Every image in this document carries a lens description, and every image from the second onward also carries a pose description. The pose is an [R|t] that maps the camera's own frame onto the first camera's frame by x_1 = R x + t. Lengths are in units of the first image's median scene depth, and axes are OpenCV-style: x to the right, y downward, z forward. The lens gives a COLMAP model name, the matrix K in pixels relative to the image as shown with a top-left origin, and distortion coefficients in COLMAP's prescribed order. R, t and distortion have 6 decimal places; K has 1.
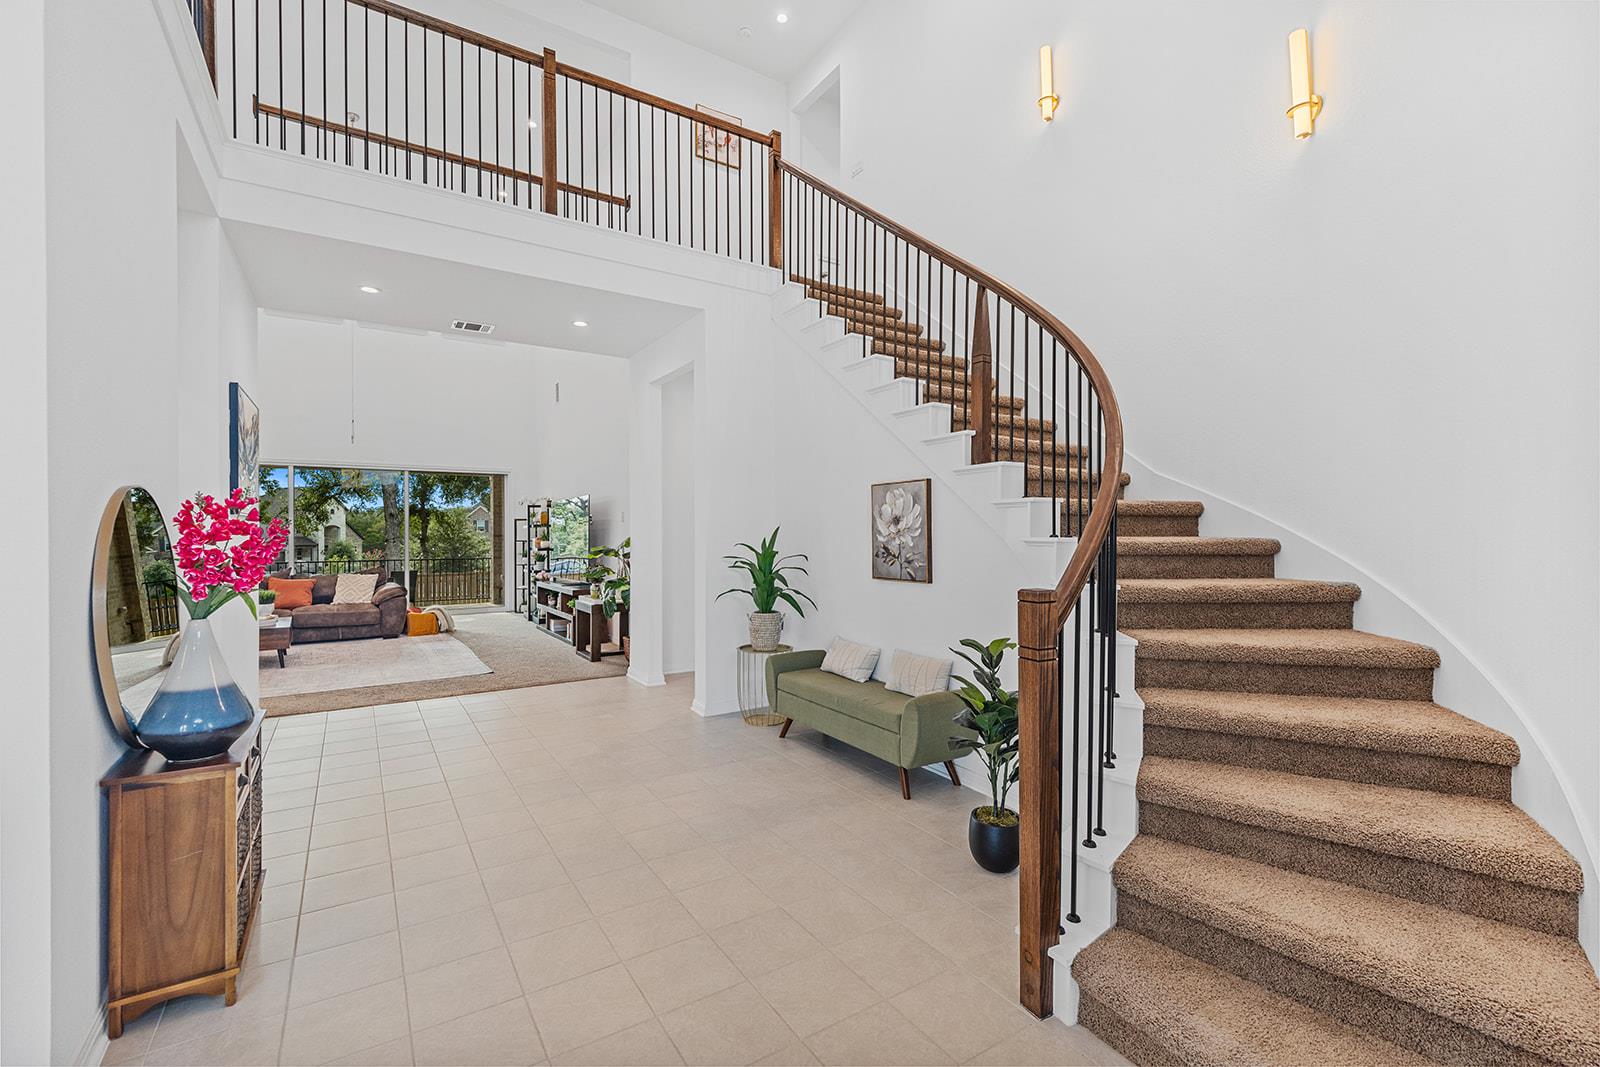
lens RADIAL K [[699.4, 0, 800.9], [0, 699.4, 533.8], [0, 0, 1]] dist [0.005355, -0.004210]
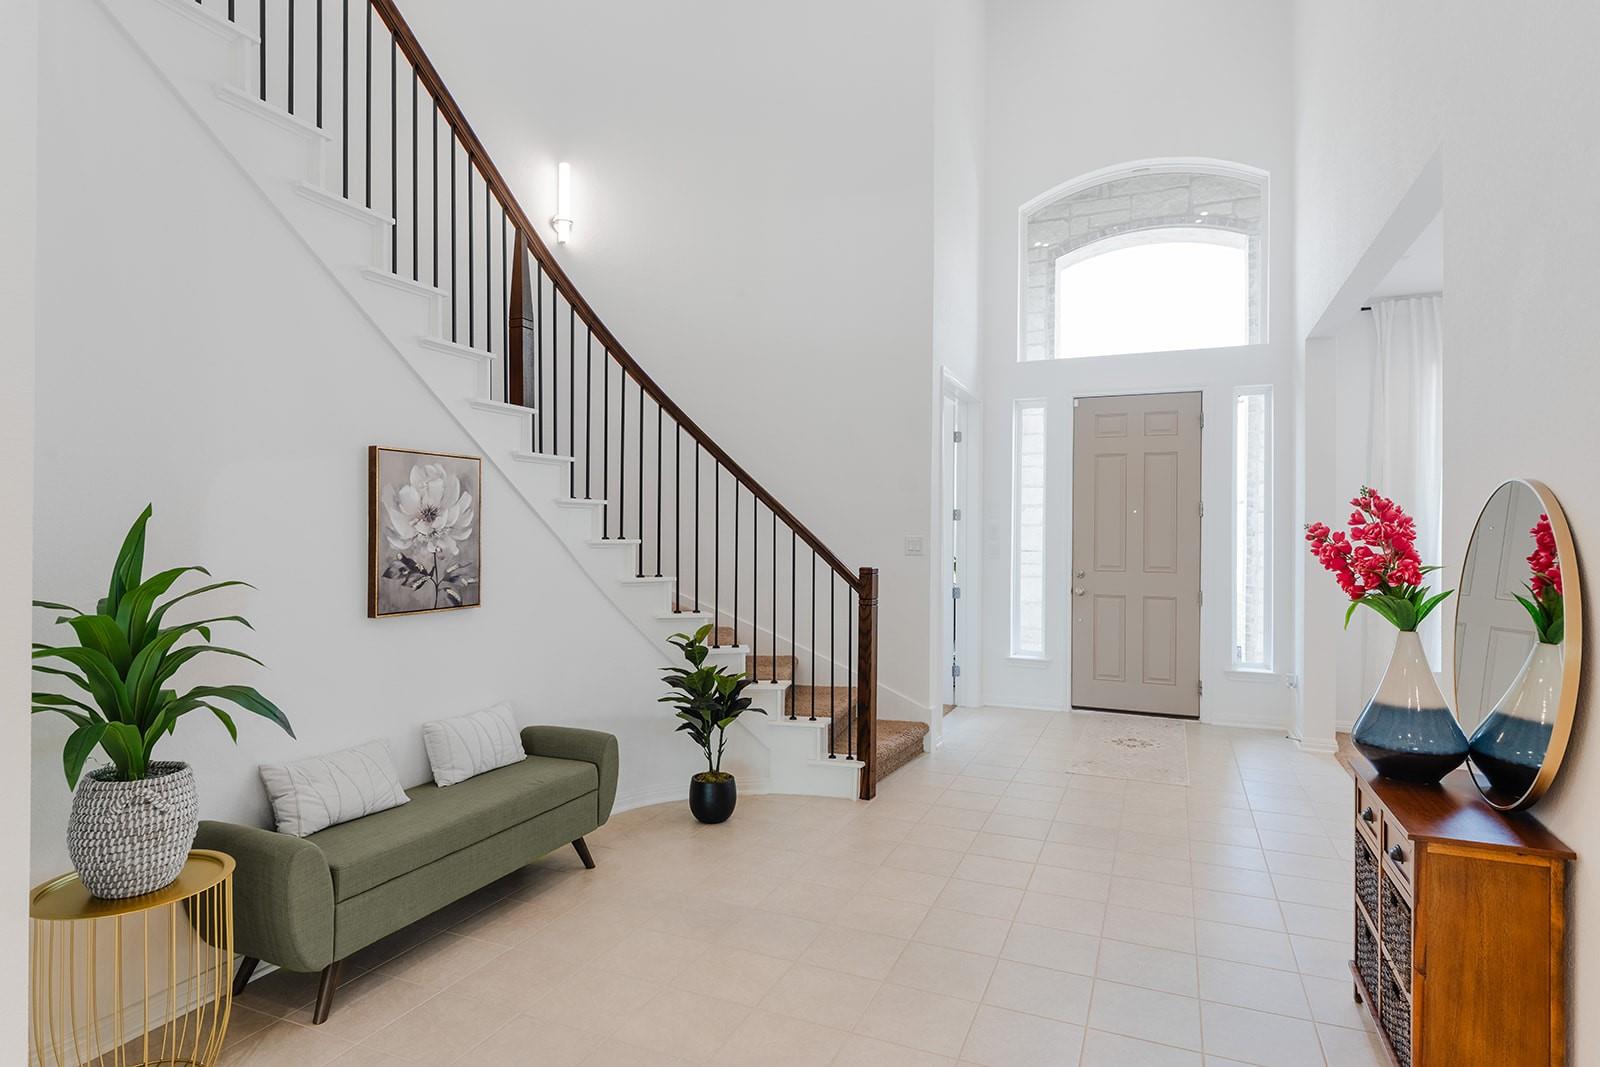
lens RADIAL K [[853.6, 0, 796.7], [0, 853.6, 532.1], [0, 0, 1]] dist [0.007808, -0.003121]
pose [[-0.551278, -0.000997, 0.834321, -0.670969], [-0.004488, 0.999988, -0.001770, -0.003669], [-0.834310, -0.004721, -0.551276, 1.145043]]
